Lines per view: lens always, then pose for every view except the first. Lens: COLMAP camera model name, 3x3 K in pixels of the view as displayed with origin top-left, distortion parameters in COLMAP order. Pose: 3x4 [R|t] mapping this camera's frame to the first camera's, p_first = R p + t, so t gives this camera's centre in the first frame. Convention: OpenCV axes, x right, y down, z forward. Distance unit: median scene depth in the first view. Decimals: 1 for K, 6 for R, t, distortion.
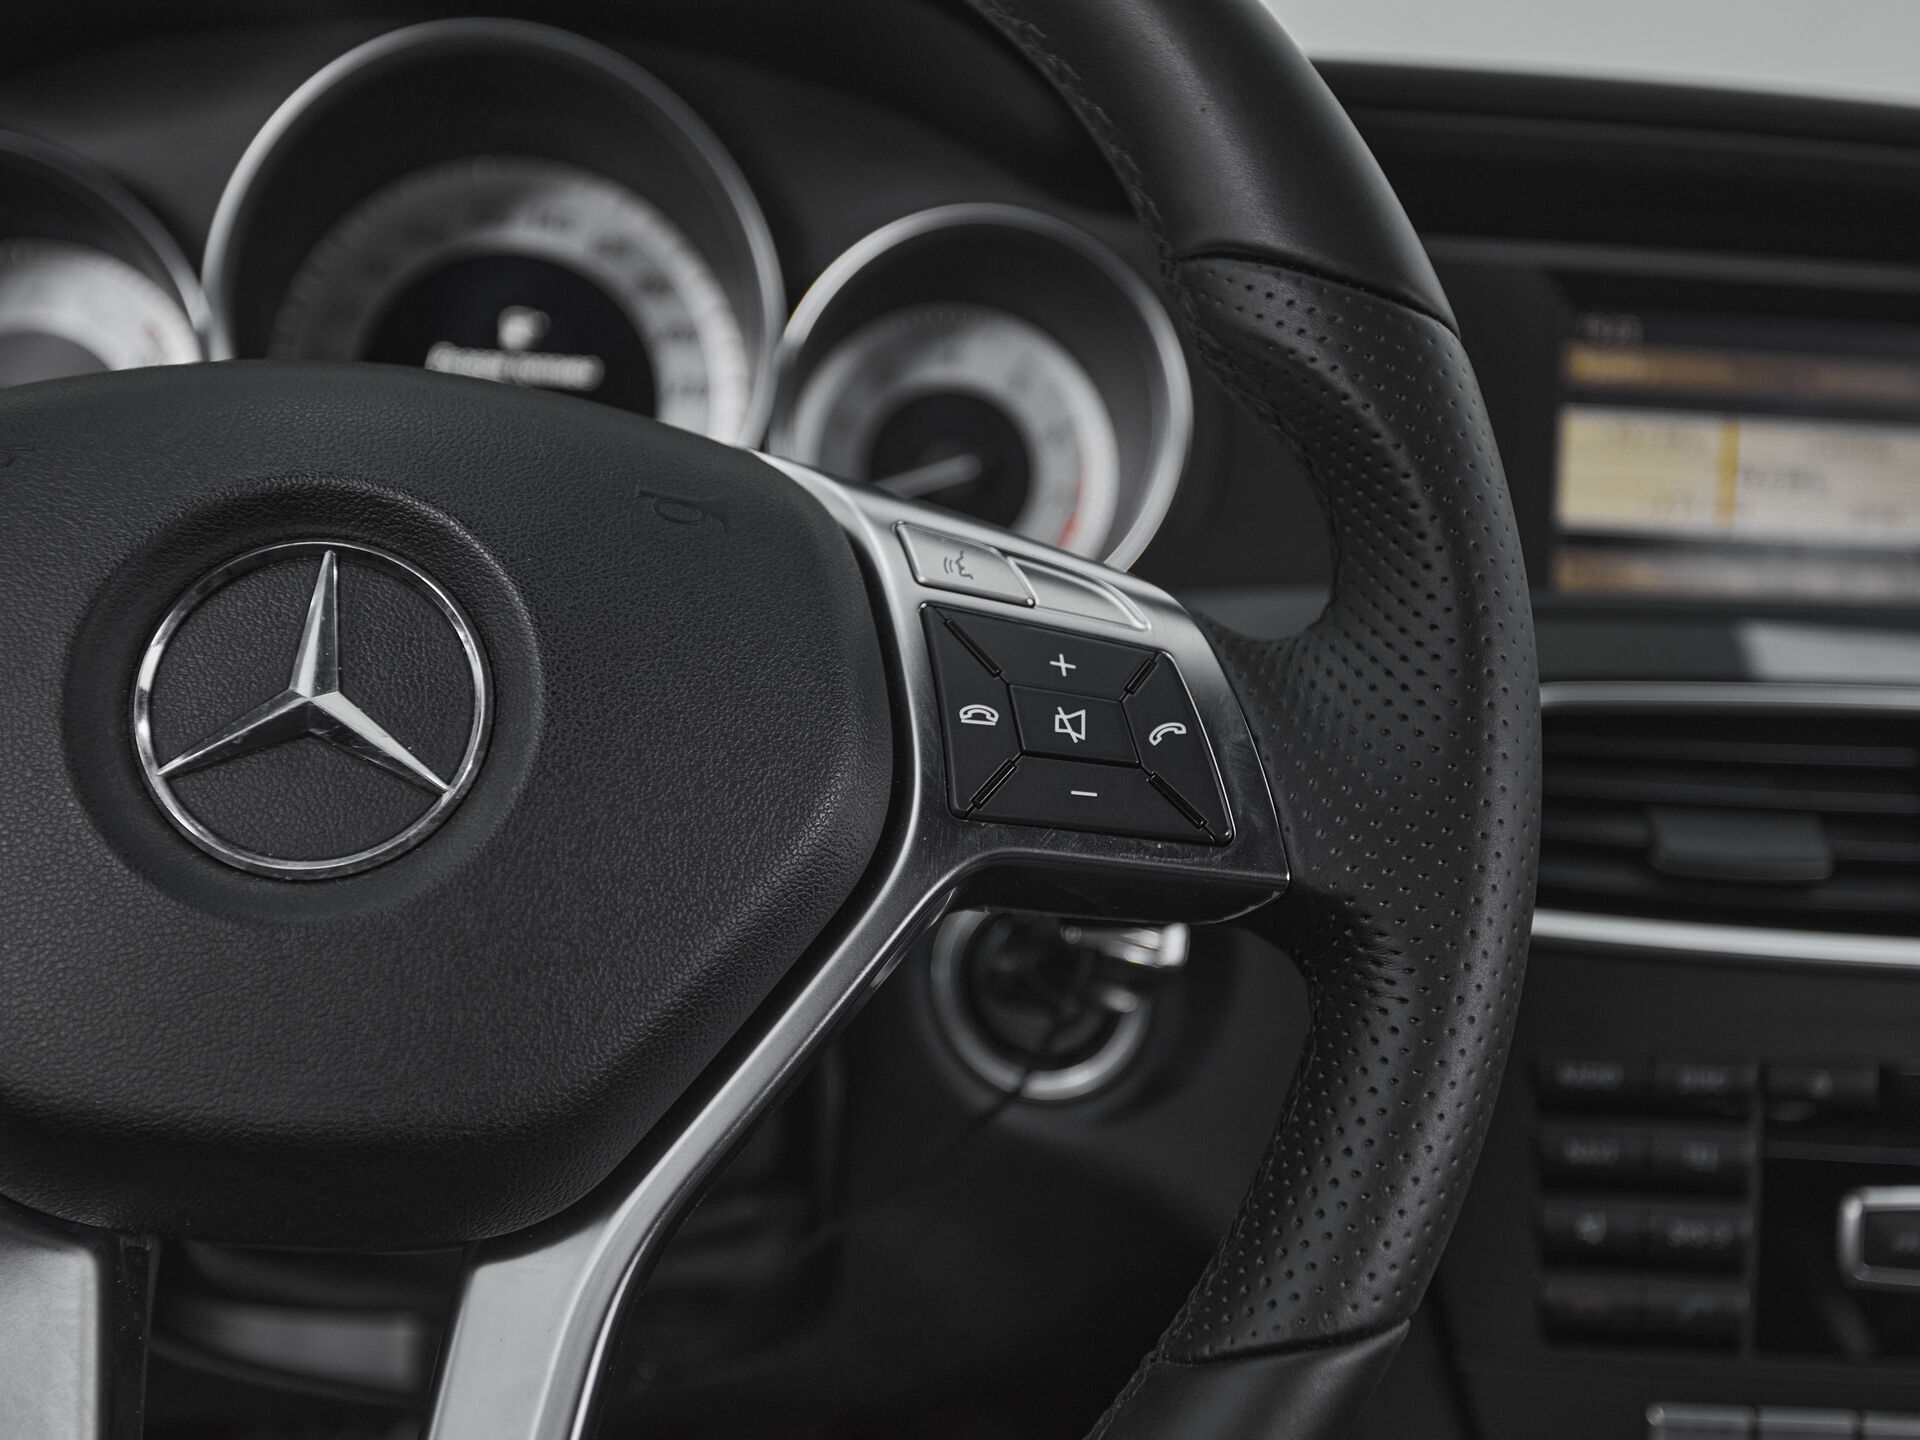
lens RADIAL K [[2355.5, 0, 960.6], [0, 2355.5, 717.8], [0, 0, 1]] dist [0.037839, 0.000000]
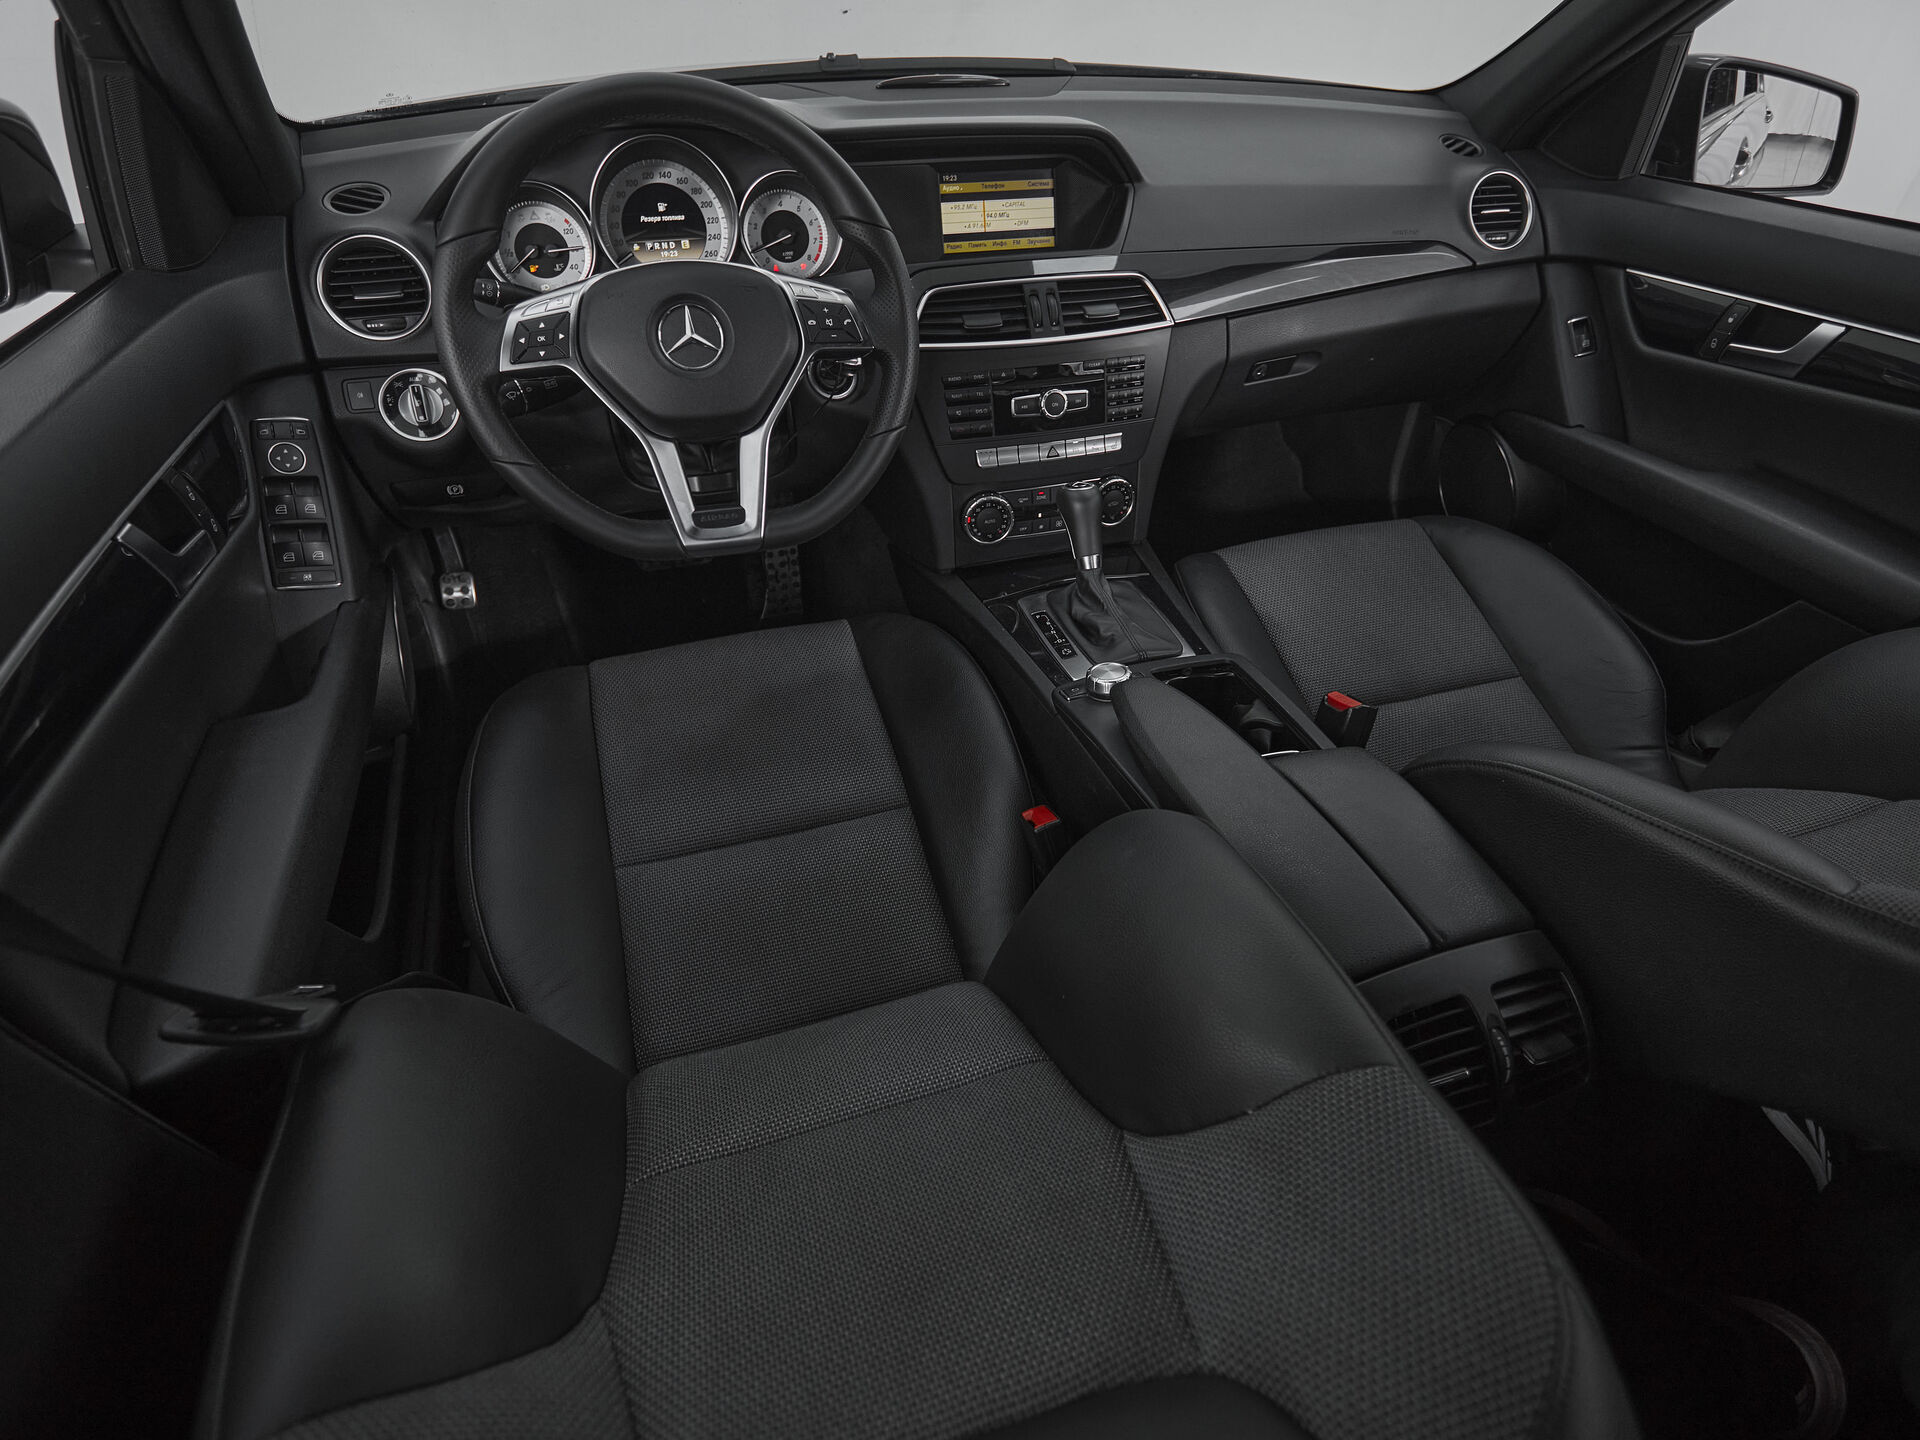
lens RADIAL K [[1077.9, 0, 1017.5], [0, 1077.9, 743.8], [0, 0, 1]] dist [0.001833, -0.004592]
pose [[0.974011, -0.174519, 0.144378, -0.057056], [0.093953, 0.891310, 0.443553, -0.188032], [-0.206094, -0.418461, 0.884543, -1.644306]]
